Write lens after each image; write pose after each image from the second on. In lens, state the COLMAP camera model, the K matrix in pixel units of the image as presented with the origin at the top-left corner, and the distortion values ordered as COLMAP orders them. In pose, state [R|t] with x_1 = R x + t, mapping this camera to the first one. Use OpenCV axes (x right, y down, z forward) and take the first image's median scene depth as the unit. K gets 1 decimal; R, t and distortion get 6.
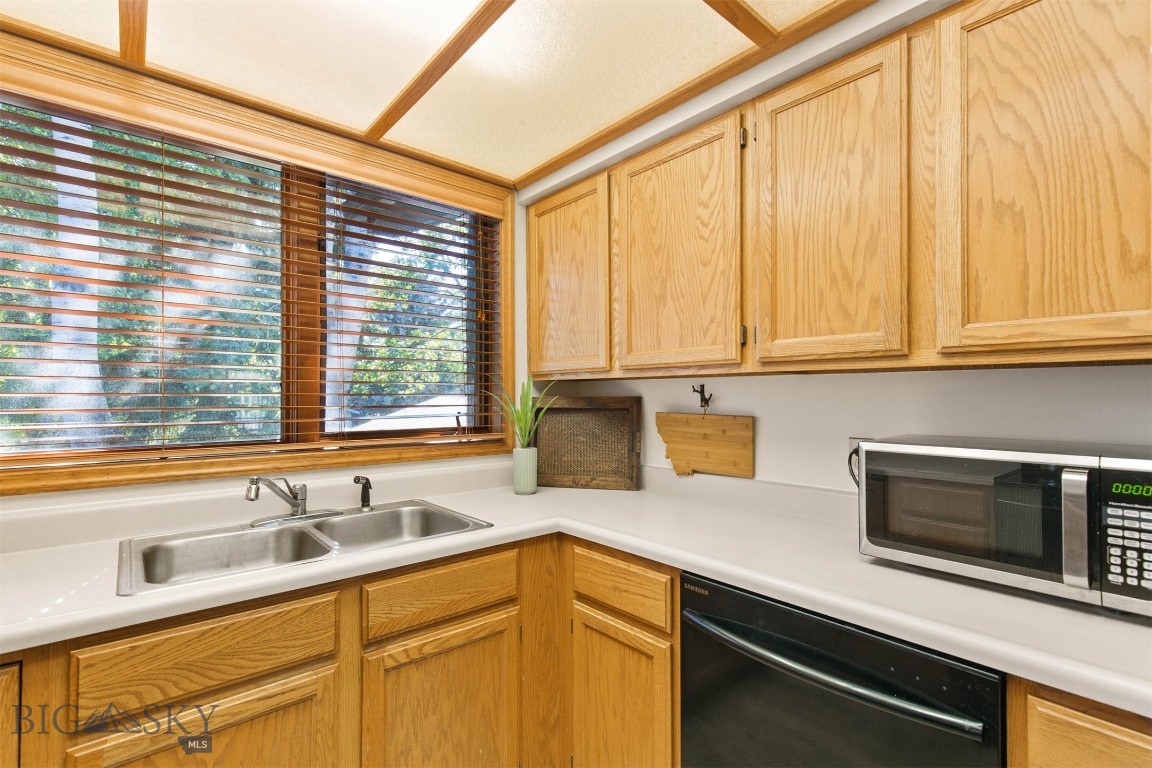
lens RADIAL K [[521.1, 0, 575.8], [0, 521.1, 390.4], [0, 0, 1]] dist [0.008210, -0.000086]
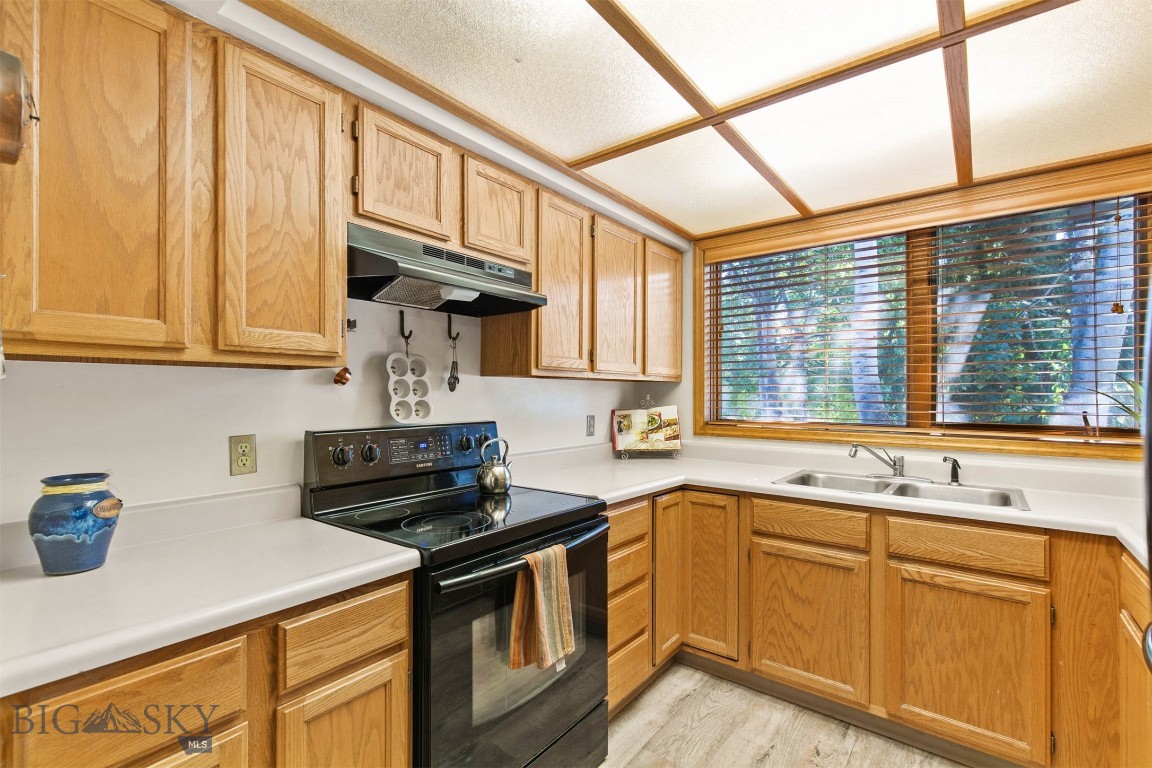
lens RADIAL K [[517.7, 0, 574.6], [0, 517.7, 393.6], [0, 0, 1]] dist [0.005040, -0.000796]
pose [[0.190350, 0.000413, -0.981716, 0.712726], [0.005544, 0.999984, 0.001495, 0.002464], [0.981701, -0.005727, 0.190344, -0.151847]]
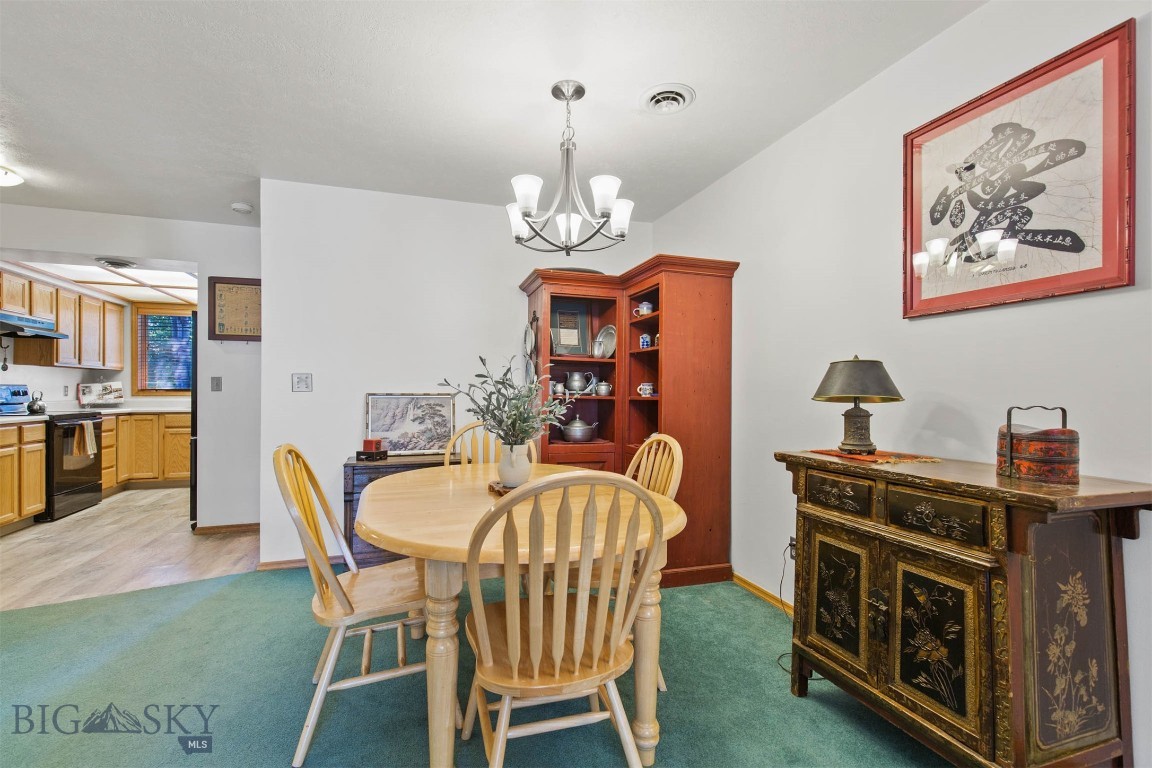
lens RADIAL K [[515.1, 0, 578.6], [0, 515.1, 394.6], [0, 0, 1]] dist [0.002641, -0.000597]
pose [[0.928076, 0.009159, -0.372278, 3.525351], [-0.003671, 0.999874, 0.015449, 0.074215], [0.372373, -0.012972, 0.927993, -1.723633]]
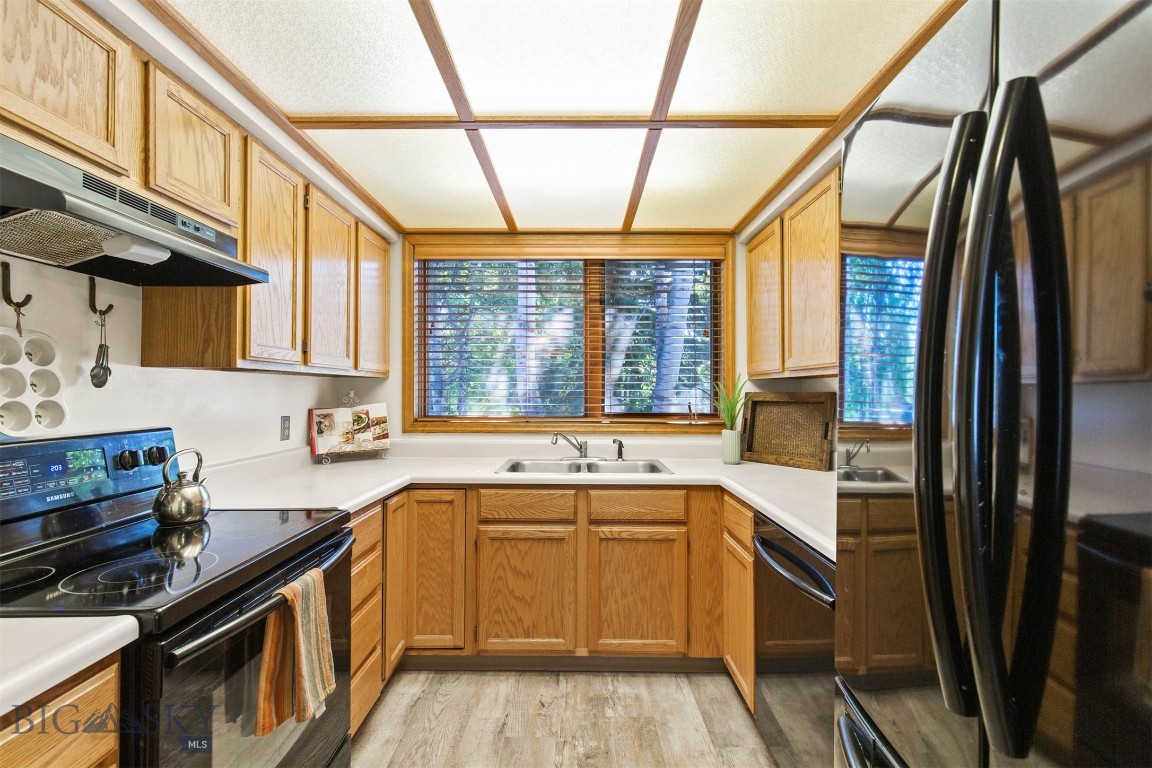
lens RADIAL K [[516.1, 0, 575.8], [0, 516.1, 387.5], [0, 0, 1]] dist [0.005883, -0.000782]
pose [[0.752623, -0.002070, -0.658448, 0.611398], [0.002899, 0.999996, 0.000171, -0.000441], [0.658445, -0.002038, 0.752626, -0.339606]]
